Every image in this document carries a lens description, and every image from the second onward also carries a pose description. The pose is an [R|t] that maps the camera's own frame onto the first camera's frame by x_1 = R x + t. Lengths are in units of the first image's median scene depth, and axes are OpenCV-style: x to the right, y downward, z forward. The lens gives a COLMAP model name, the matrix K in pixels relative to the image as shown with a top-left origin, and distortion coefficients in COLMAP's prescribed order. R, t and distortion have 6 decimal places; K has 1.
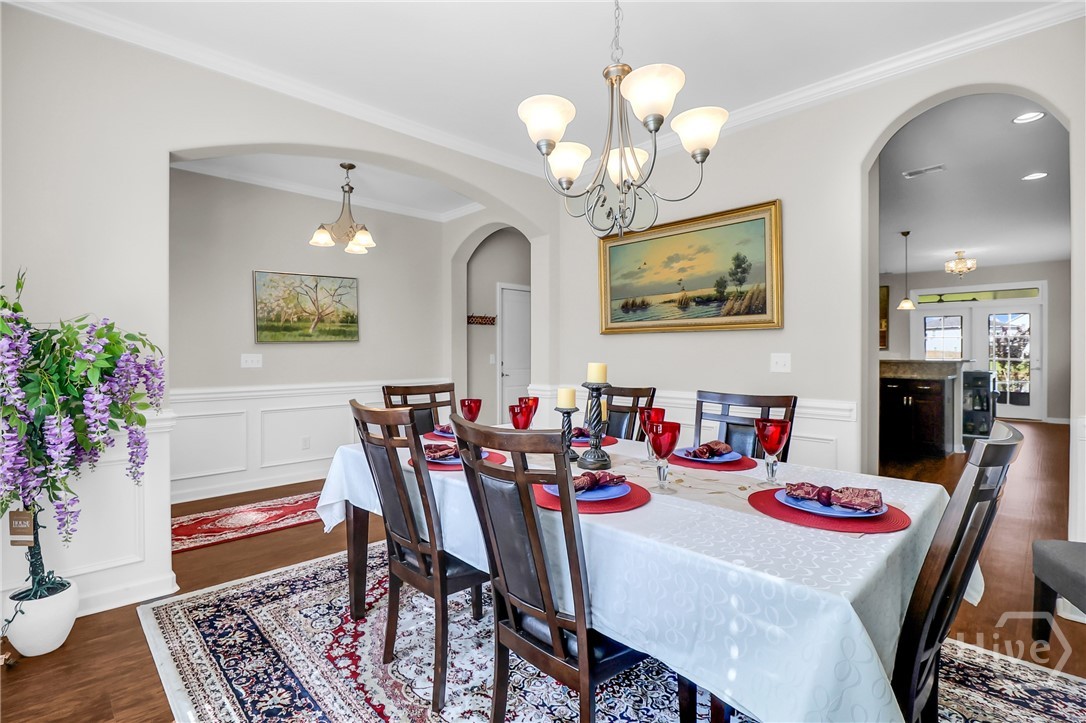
lens RADIAL K [[514.9, 0, 544.9], [0, 514.9, 353.8], [0, 0, 1]] dist [-0.025309, -0.003714]
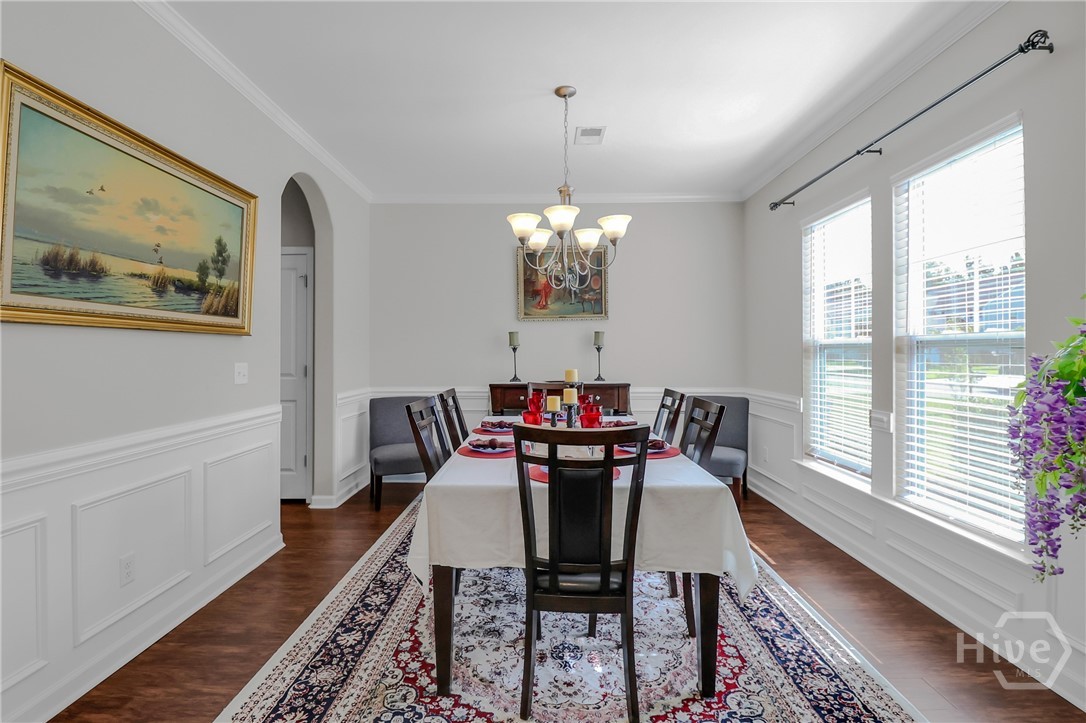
lens RADIAL K [[514.9, 0, 529.7], [0, 514.9, 347.1], [0, 0, 1]] dist [-0.025309, -0.003714]
pose [[-0.694670, 0.008916, 0.719274, -0.473535], [0.002062, 0.999944, -0.010404, -0.016247], [-0.719326, -0.005744, -0.694649, 1.105029]]
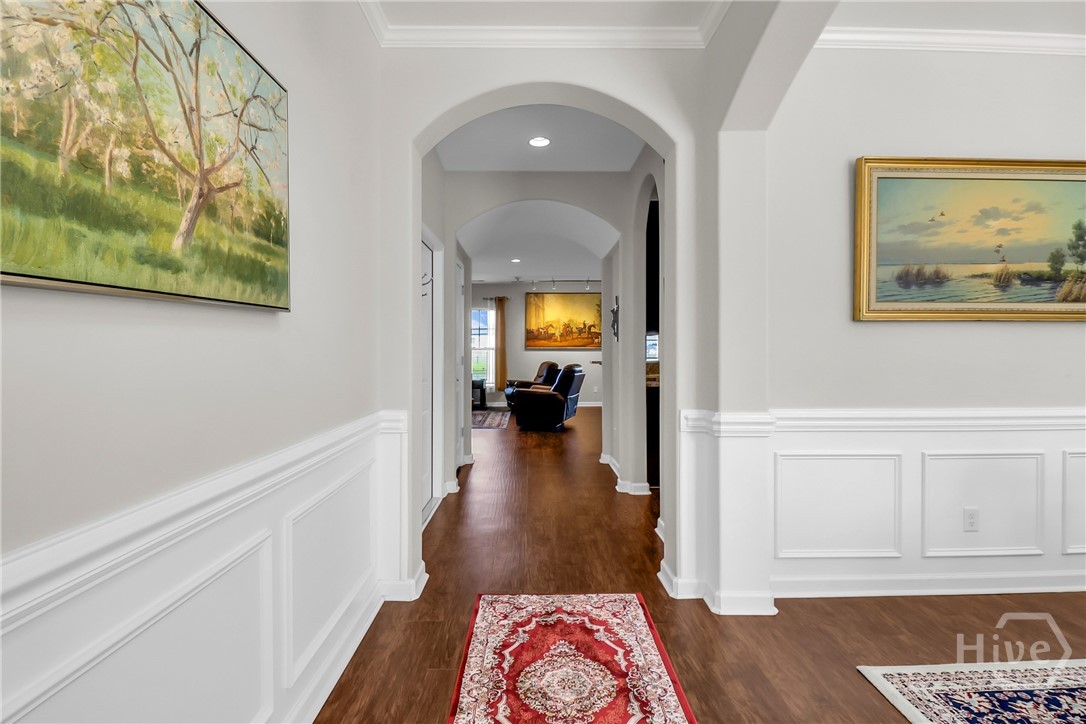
lens RADIAL K [[514.9, 0, 539.7], [0, 514.9, 358.6], [0, 0, 1]] dist [-0.025309, -0.003714]
pose [[0.699073, -0.006106, 0.715024, -0.656310], [0.003468, 0.999981, 0.005149, 0.002170], [-0.715042, -0.001120, 0.699081, 0.975354]]
